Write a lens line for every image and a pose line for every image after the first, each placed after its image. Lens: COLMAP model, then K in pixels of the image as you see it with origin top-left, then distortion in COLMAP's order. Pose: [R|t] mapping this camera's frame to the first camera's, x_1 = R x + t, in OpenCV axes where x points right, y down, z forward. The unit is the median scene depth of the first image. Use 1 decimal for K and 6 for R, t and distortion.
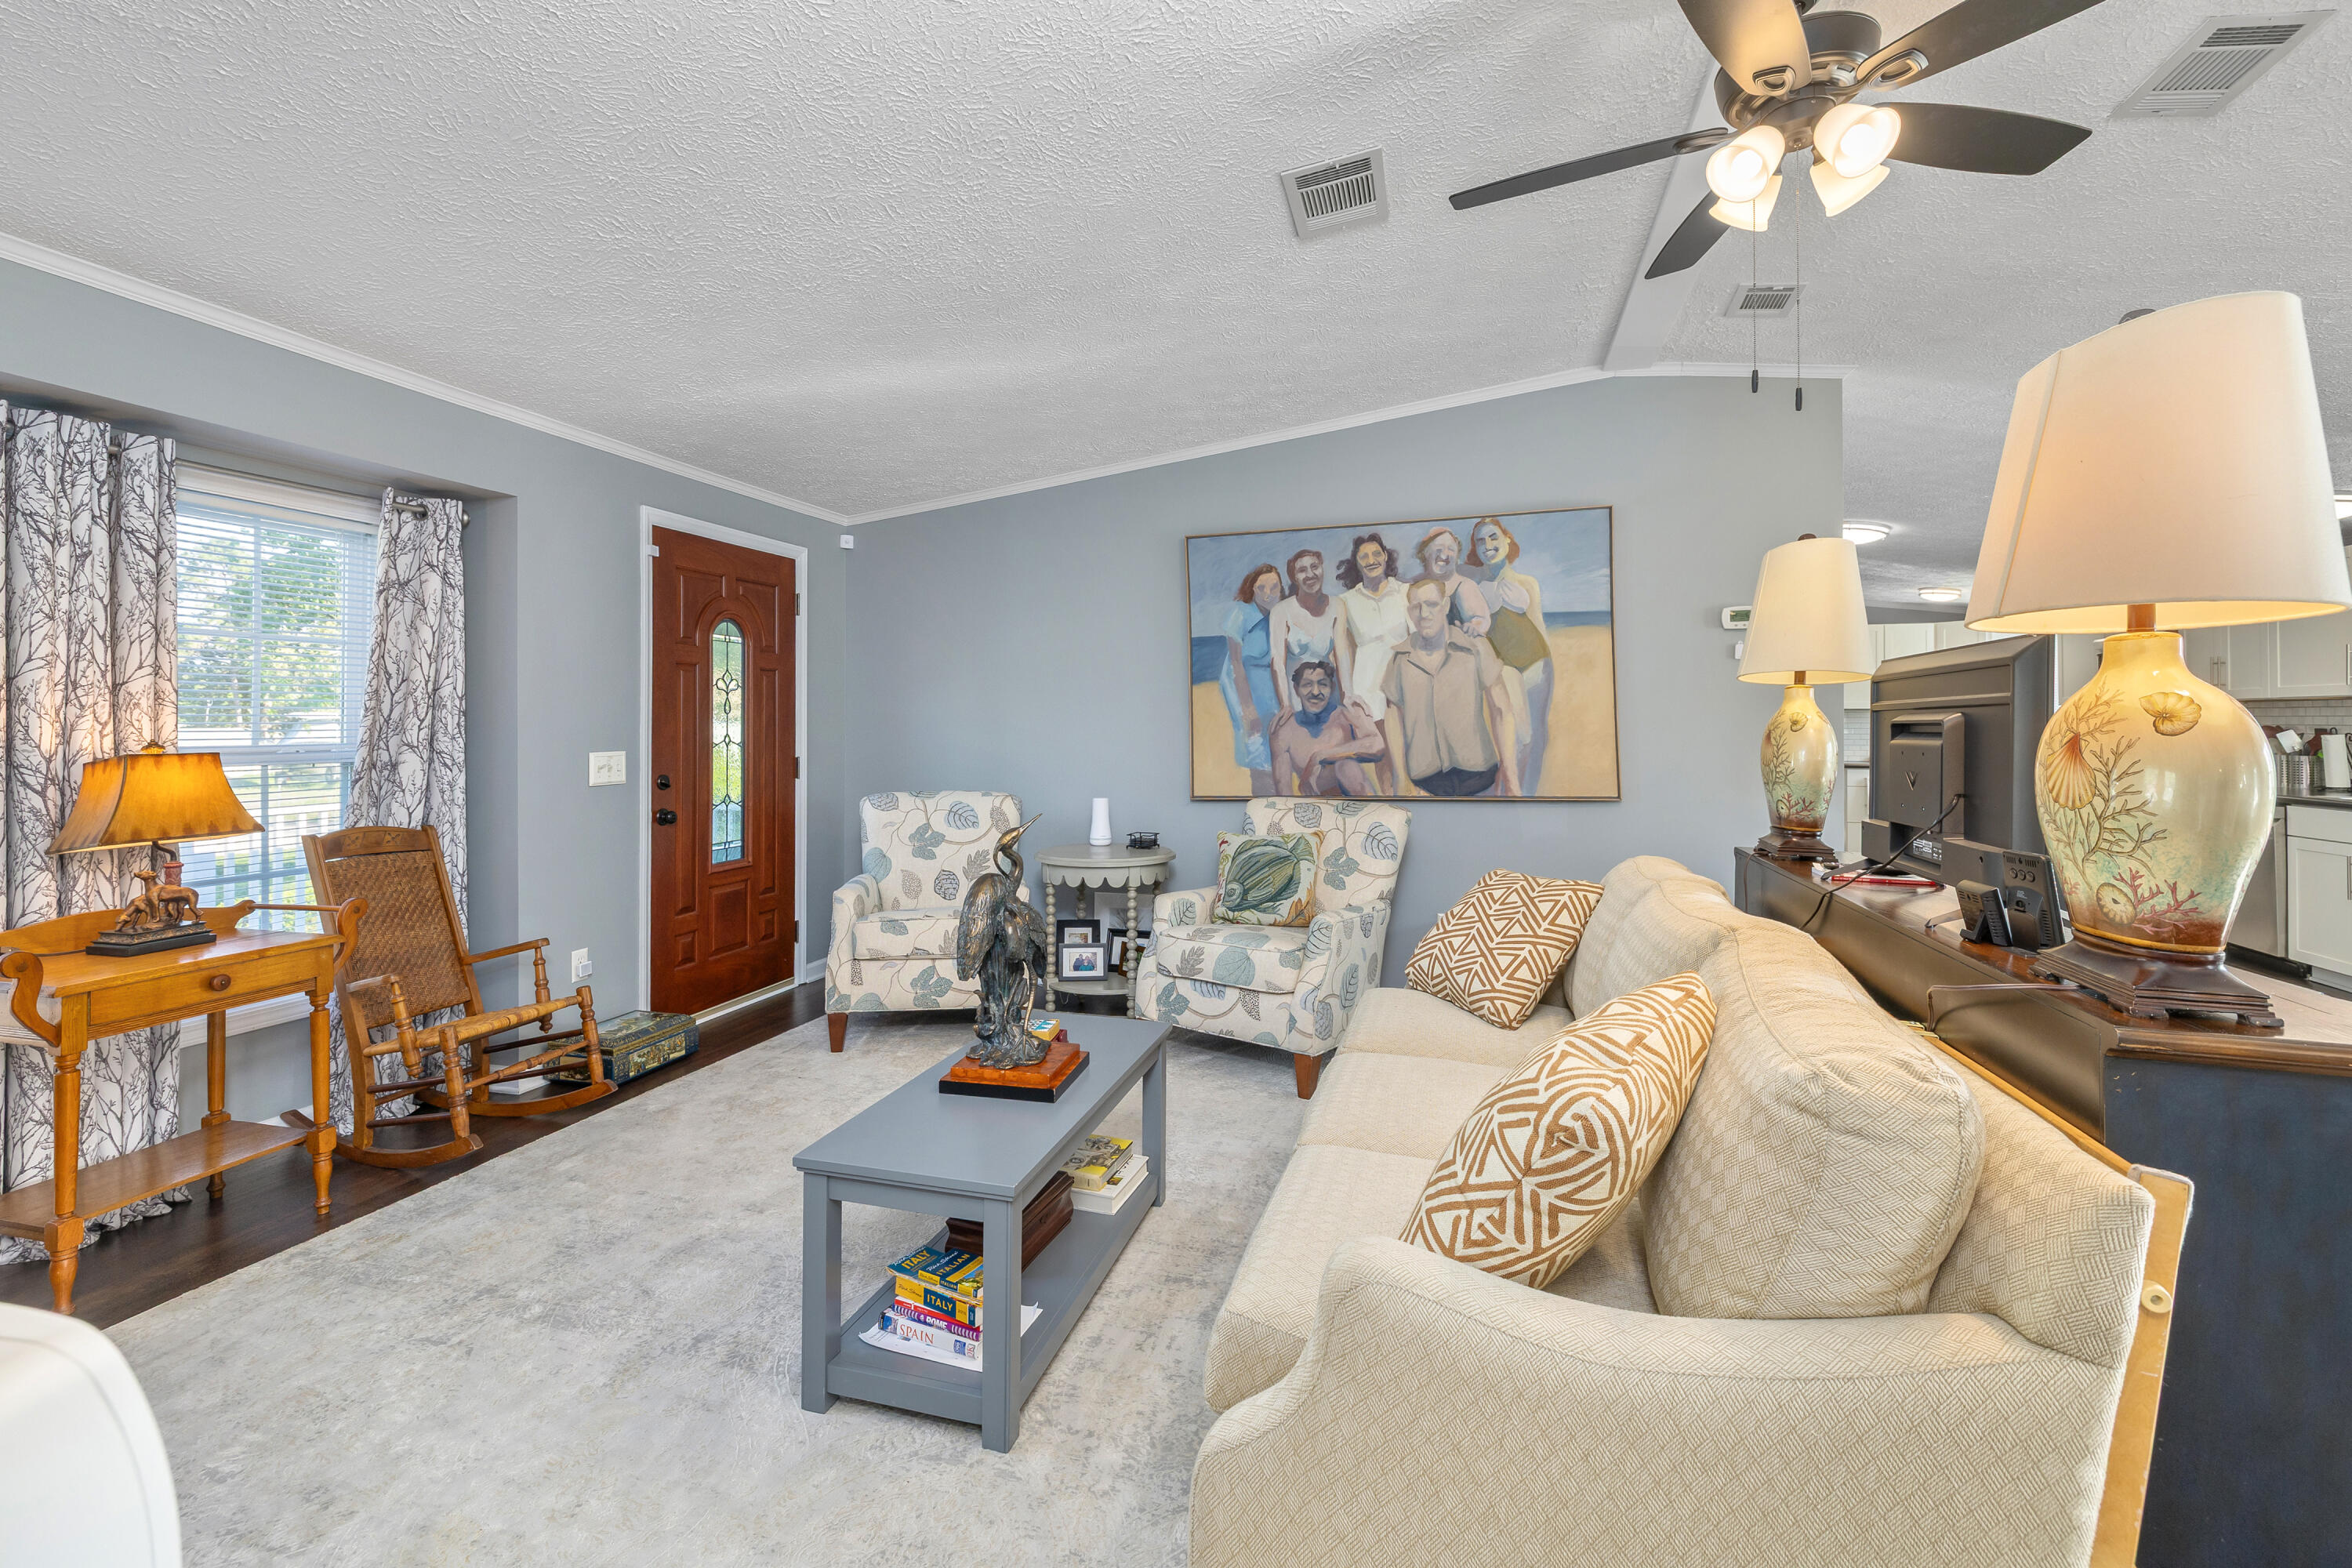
lens RADIAL K [[1019.0, 0, 1154.5], [0, 1019.0, 723.5], [0, 0, 1]] dist [0.003098, -0.000057]
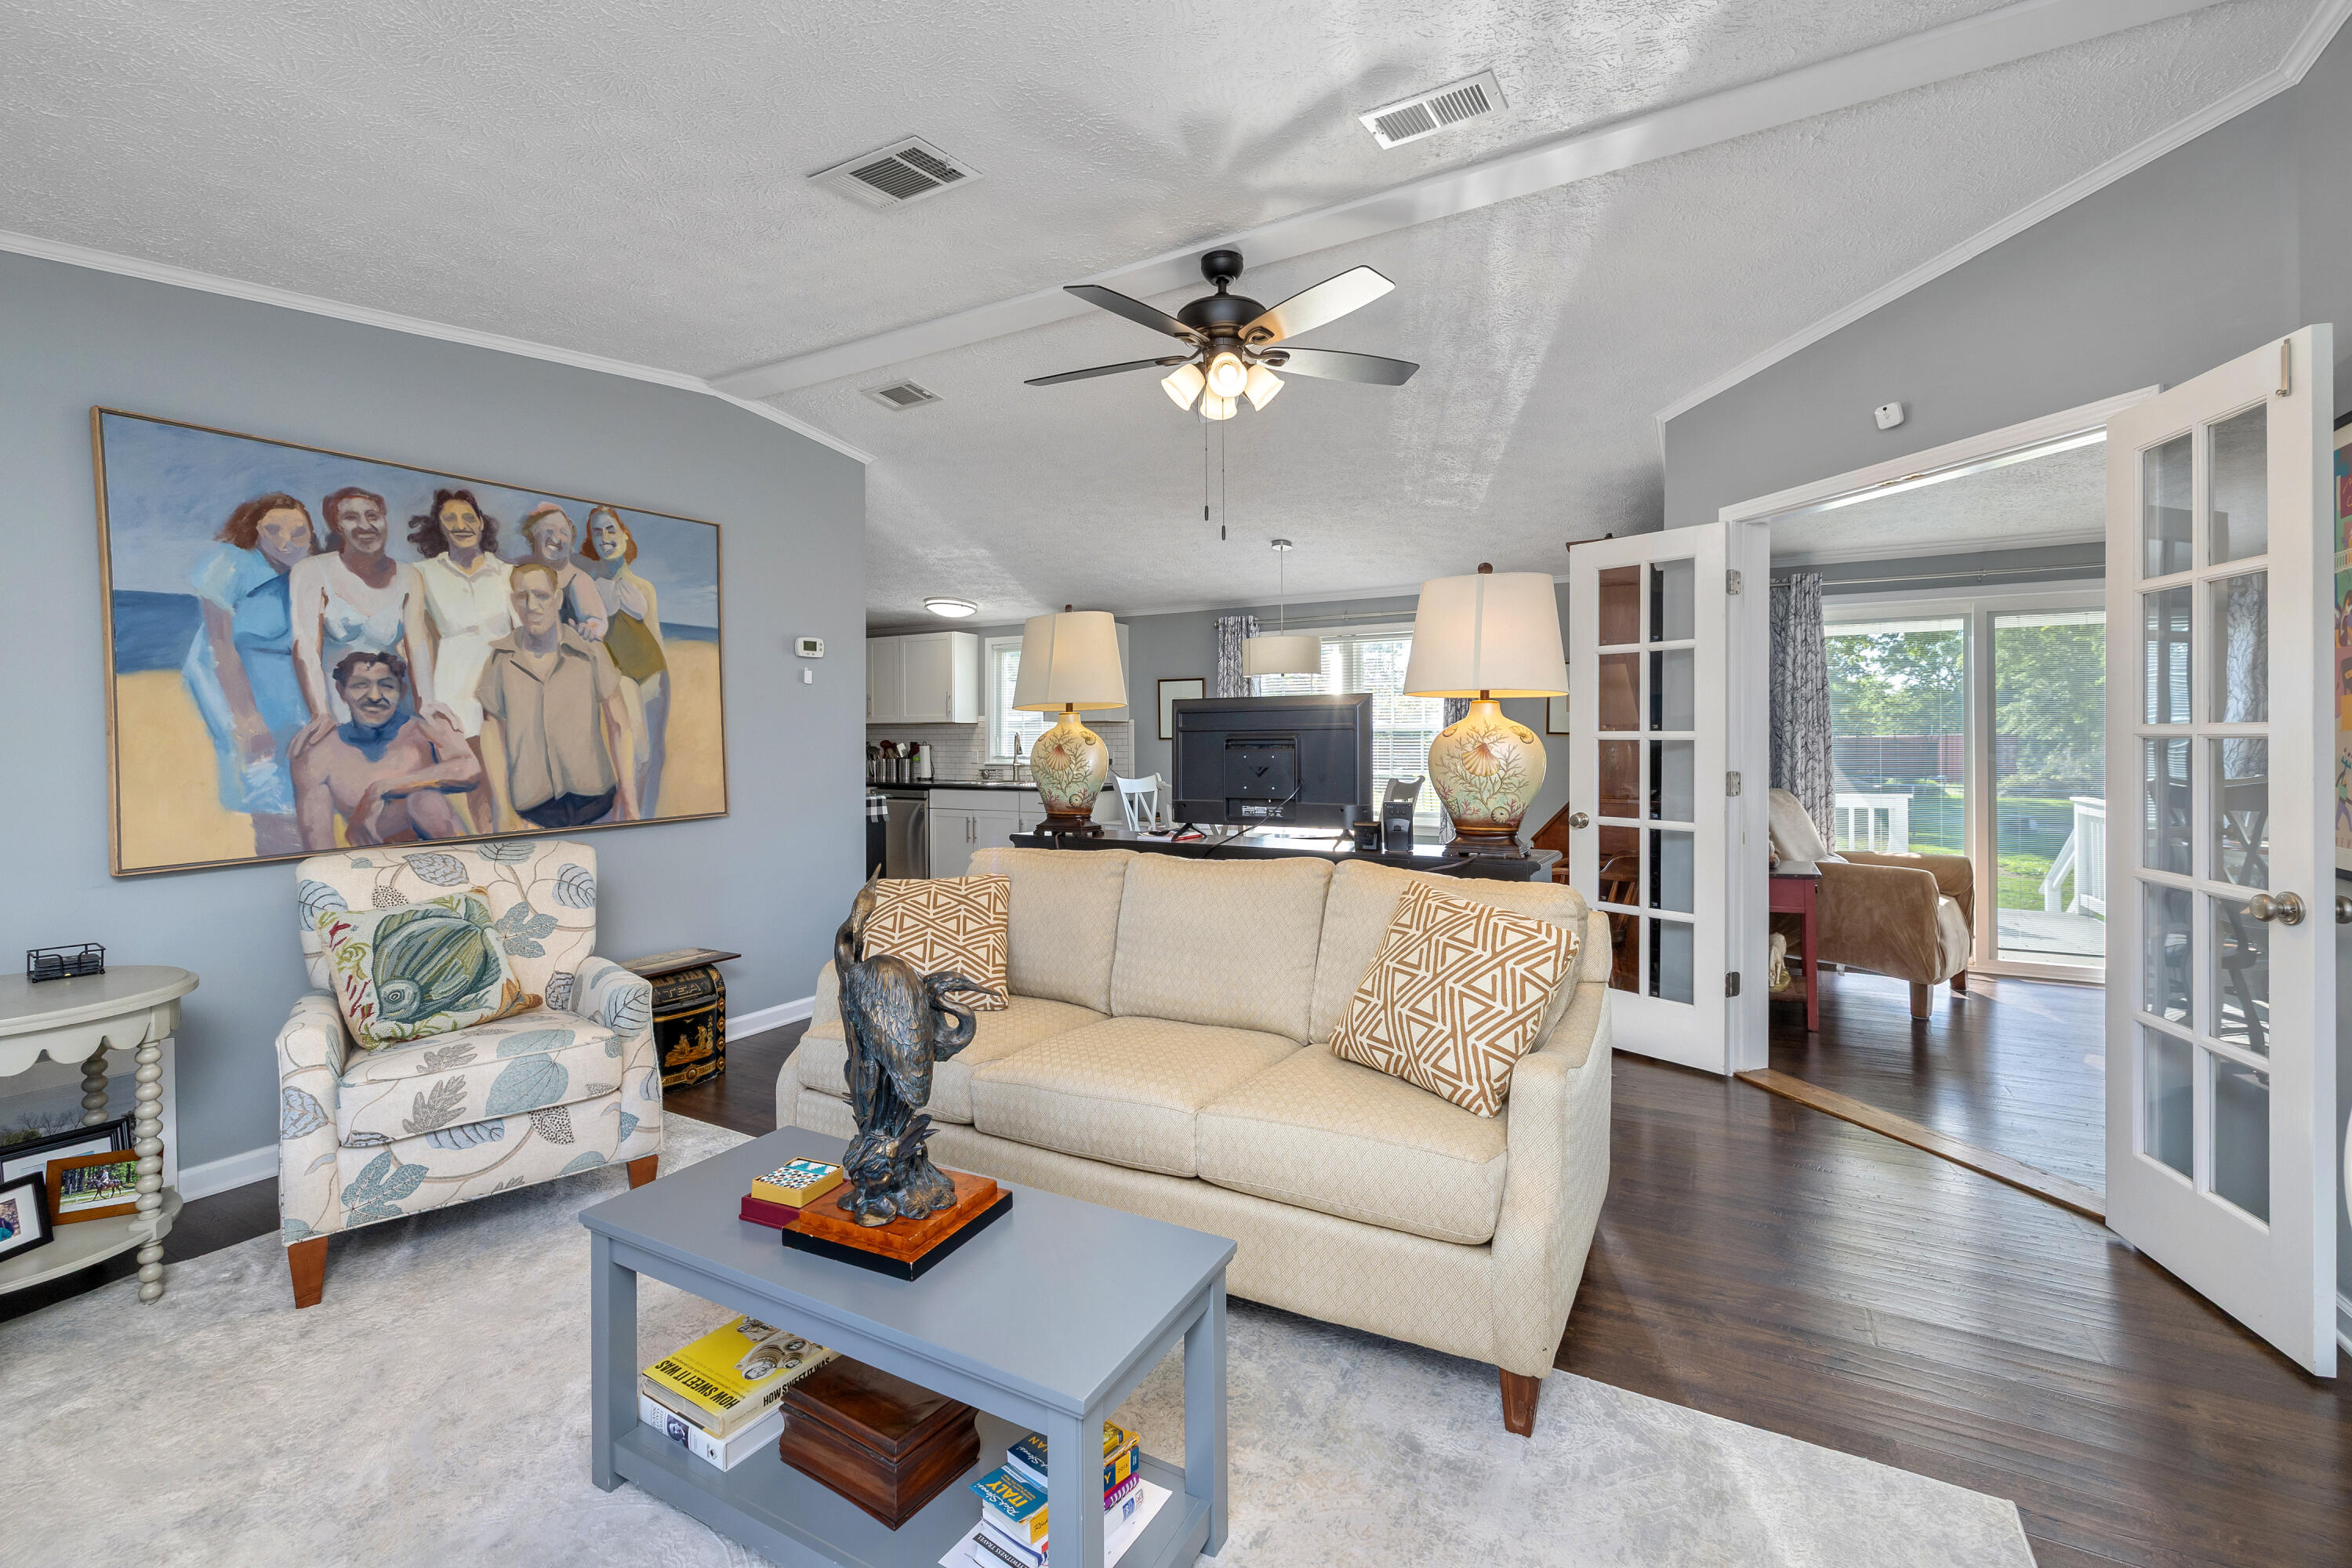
lens RADIAL K [[1019.0, 0, 1148.7], [0, 1019.0, 746.6], [0, 0, 1]] dist [0.003098, -0.000057]
pose [[0.224251, -0.010574, 0.974474, -0.413059], [-0.001088, 0.999938, 0.011100, -0.004723], [-0.974531, -0.003550, 0.224225, 0.333512]]
